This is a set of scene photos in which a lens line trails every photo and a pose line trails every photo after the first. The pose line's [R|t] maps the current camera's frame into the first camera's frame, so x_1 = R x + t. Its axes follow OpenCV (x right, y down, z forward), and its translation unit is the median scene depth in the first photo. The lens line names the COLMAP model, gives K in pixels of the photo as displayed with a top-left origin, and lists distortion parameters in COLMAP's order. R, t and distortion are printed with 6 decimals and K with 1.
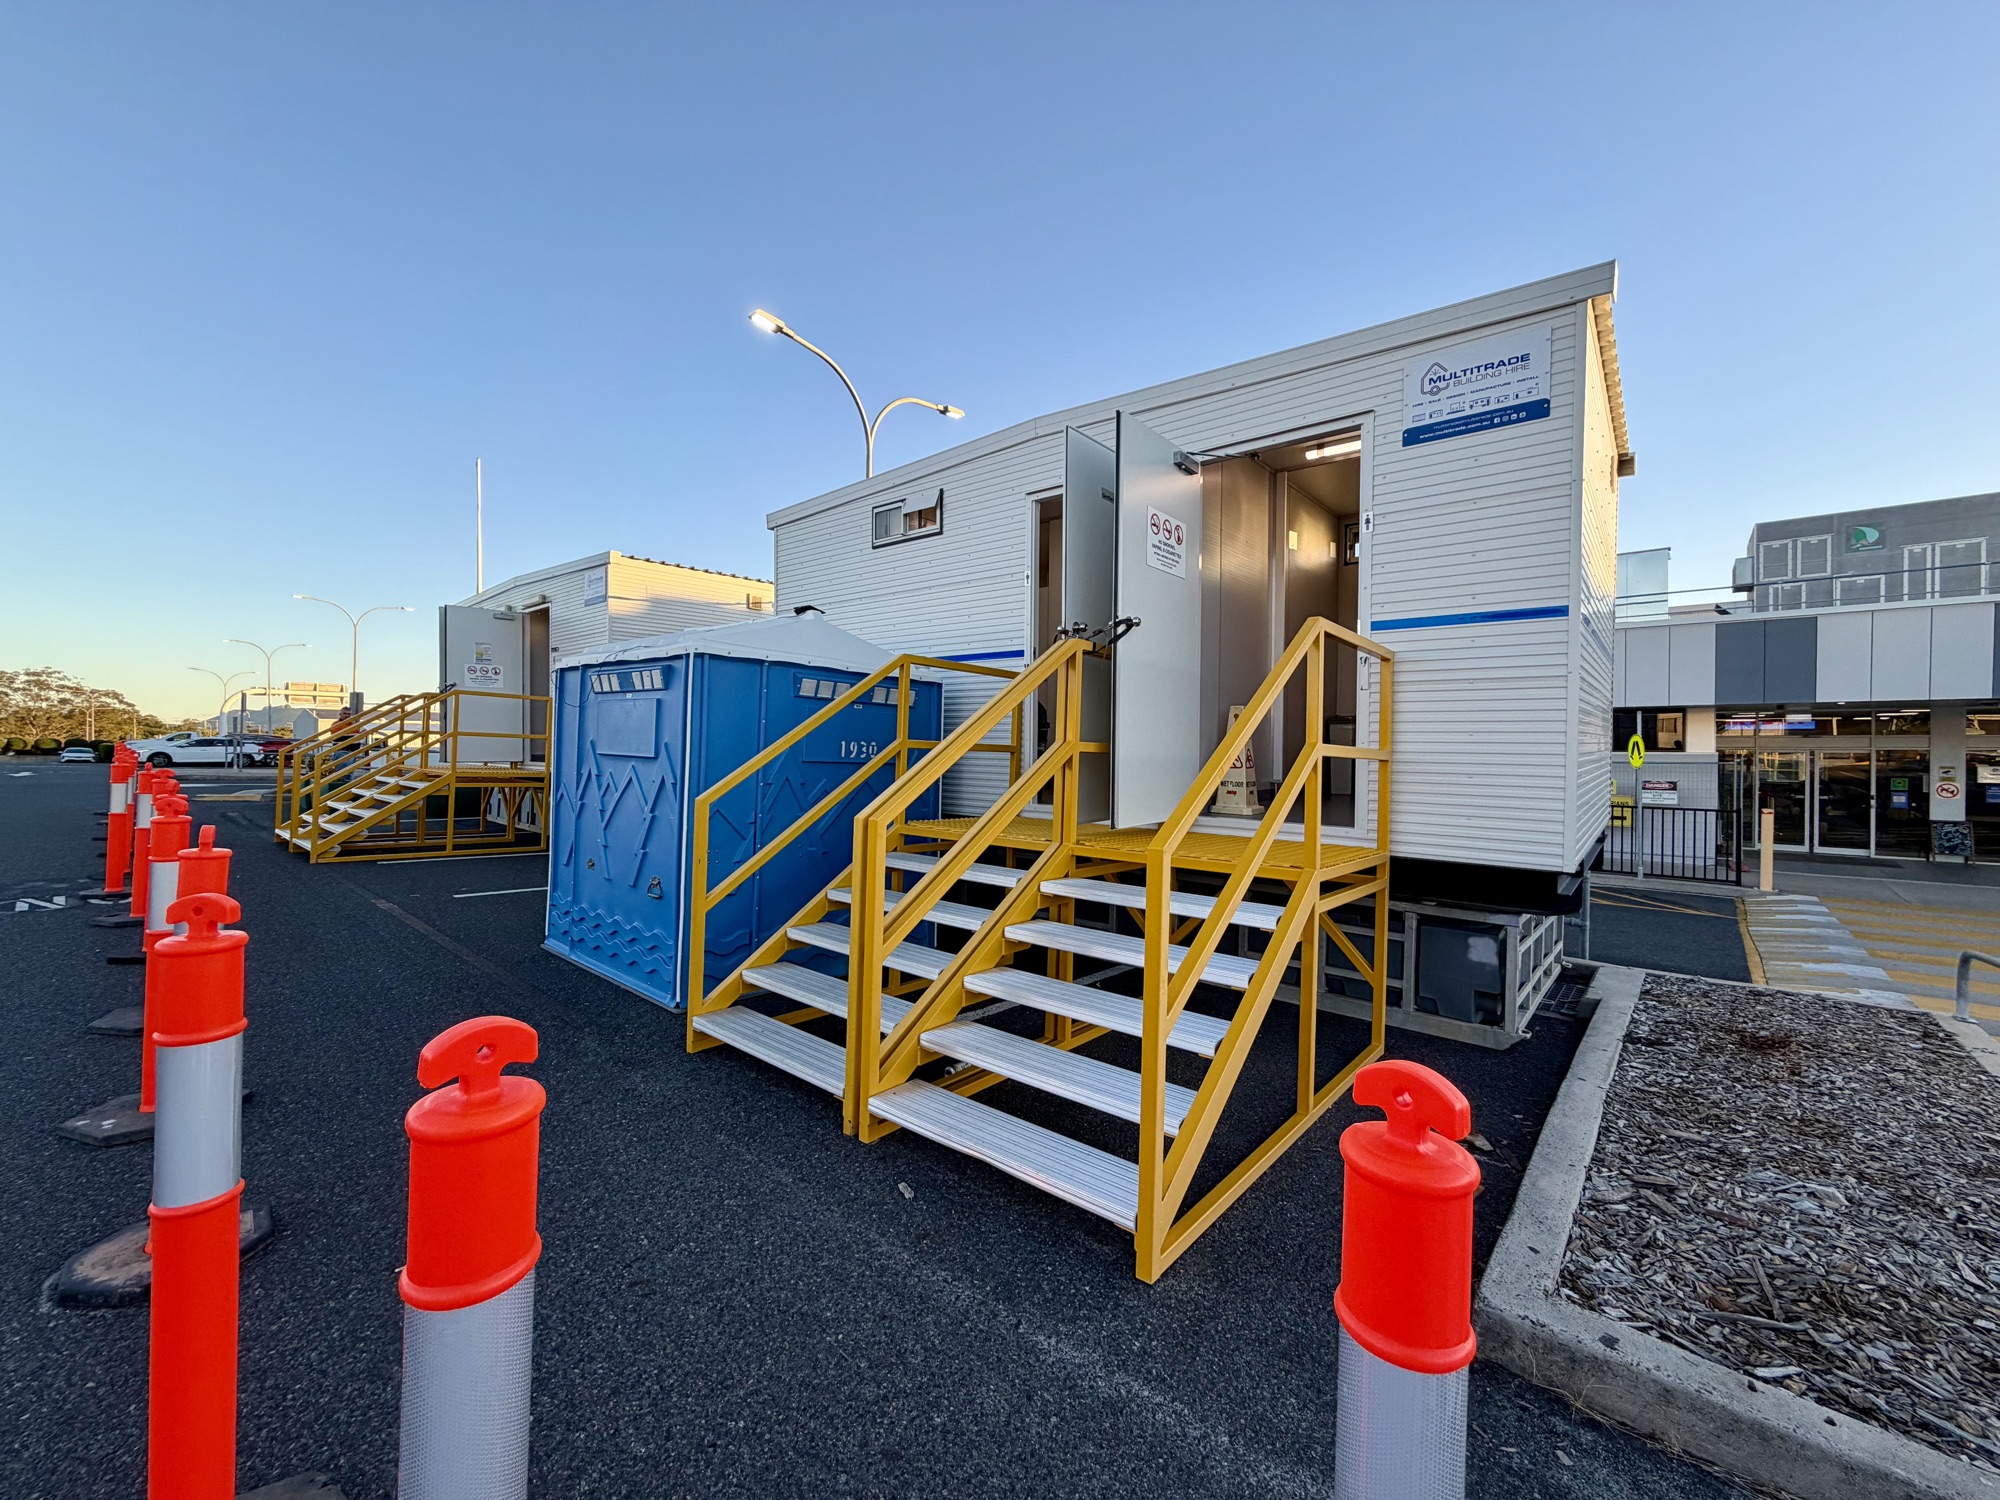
lens RADIAL K [[805.2, 0, 1000.0], [0, 805.2, 750.0], [0, 0, 1]] dist [-0.000206, -0.000014]
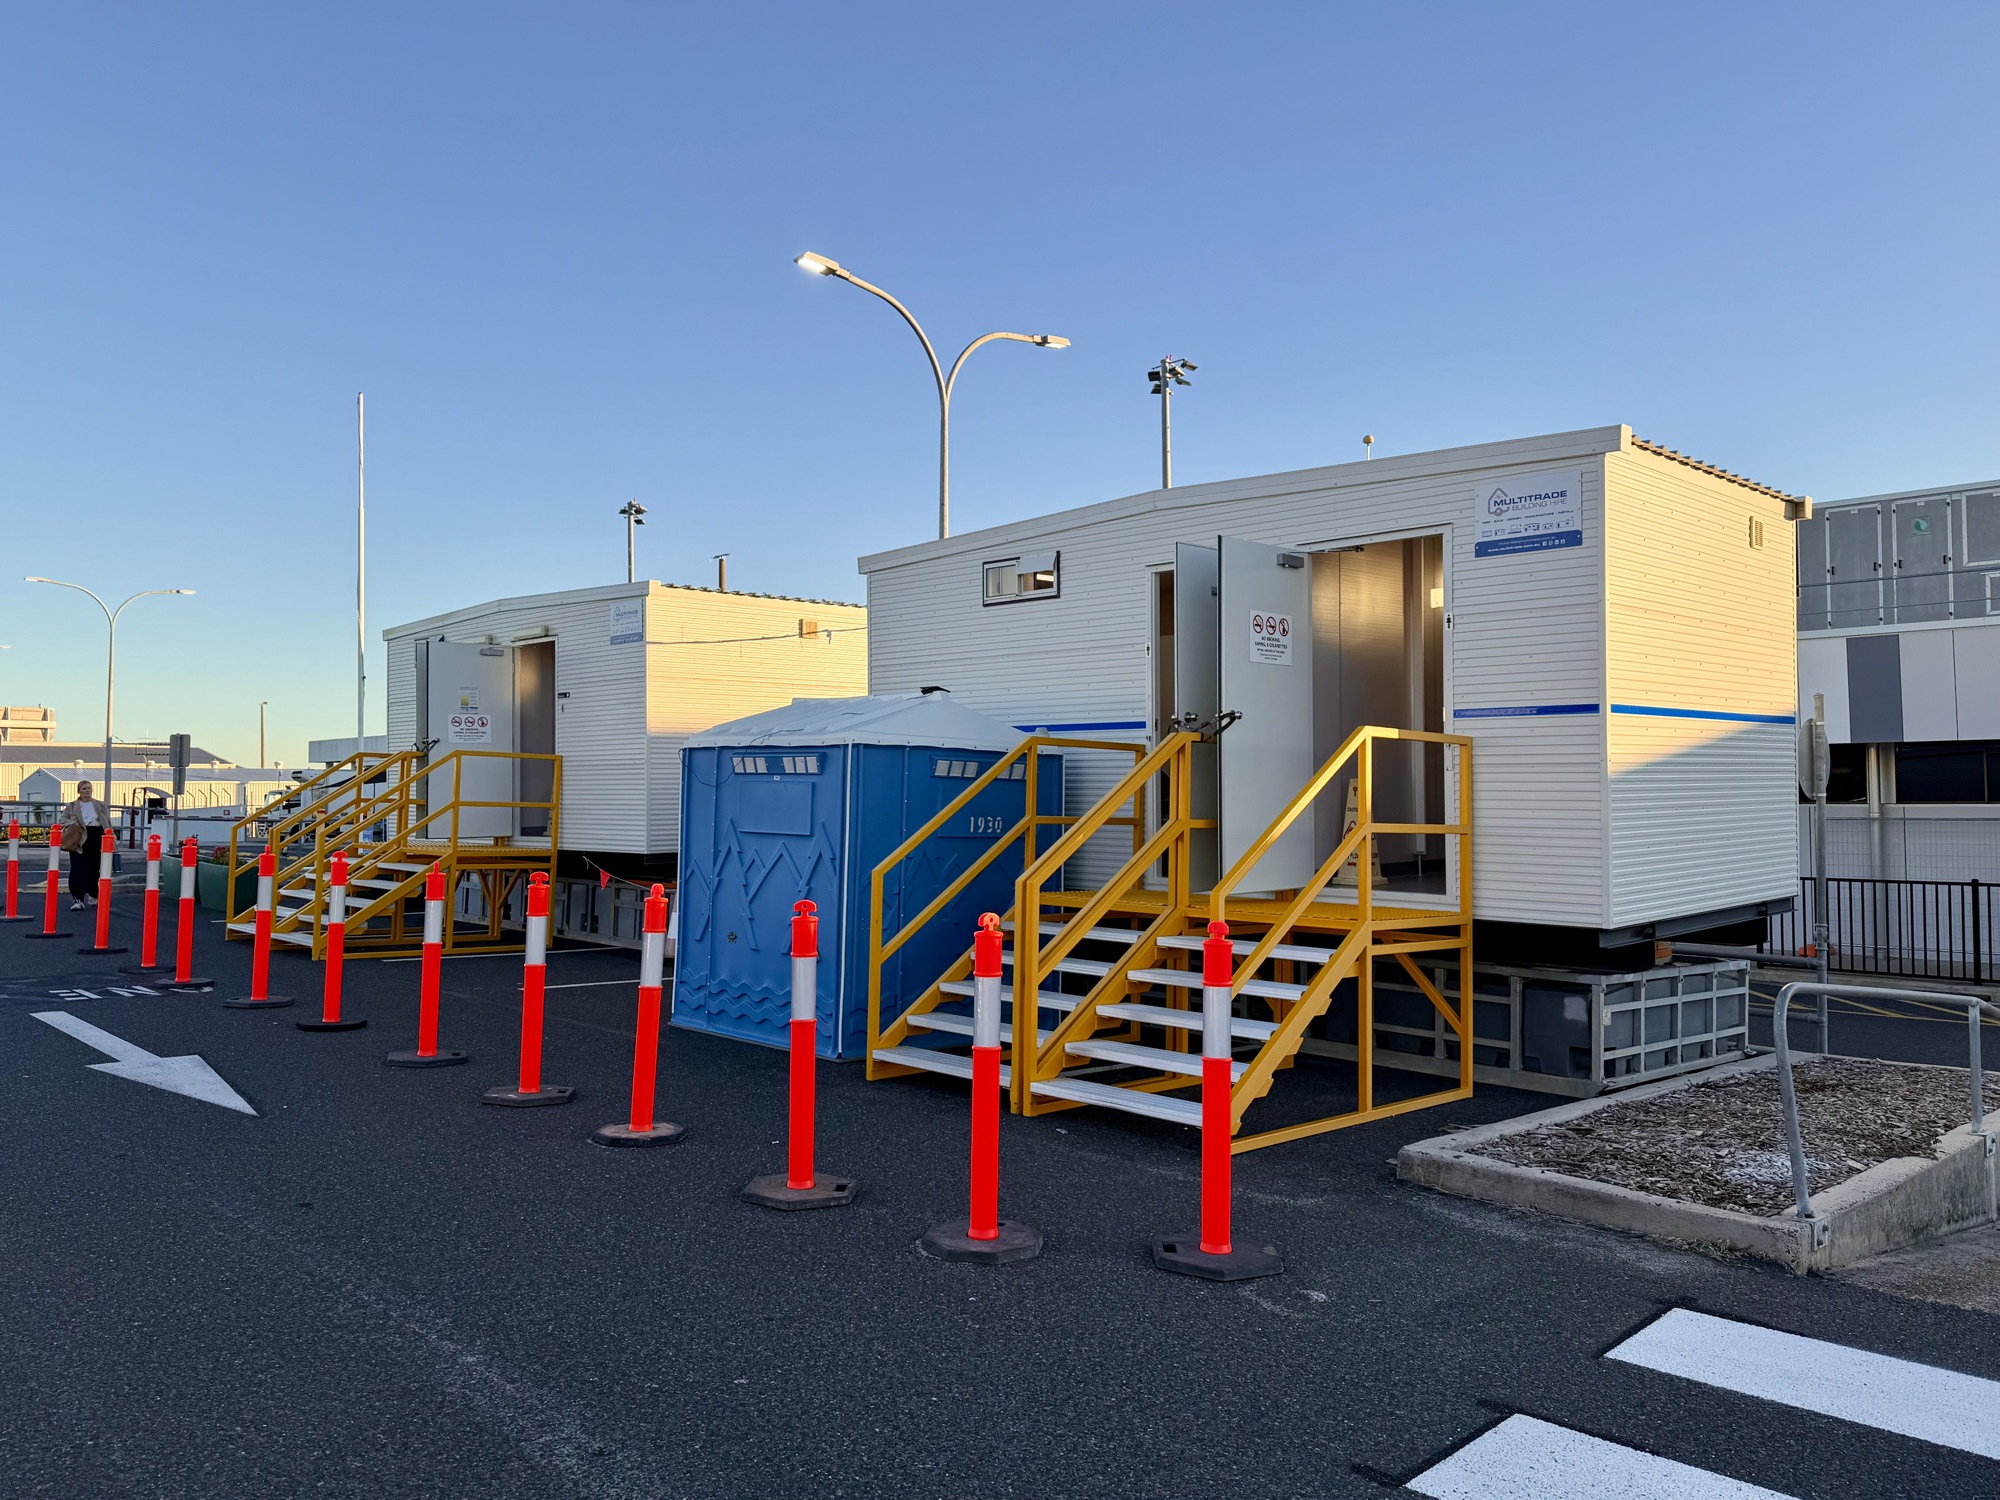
lens RADIAL K [[1443.9, 0, 1000.0], [0, 1443.9, 750.0], [0, 0, 1]] dist [0.119678, -0.000811]
pose [[0.995990, -0.014809, -0.088233, 0.010297], [0.011693, 0.999293, -0.035727, -0.036611], [0.088700, 0.034552, 0.995459, -1.047039]]
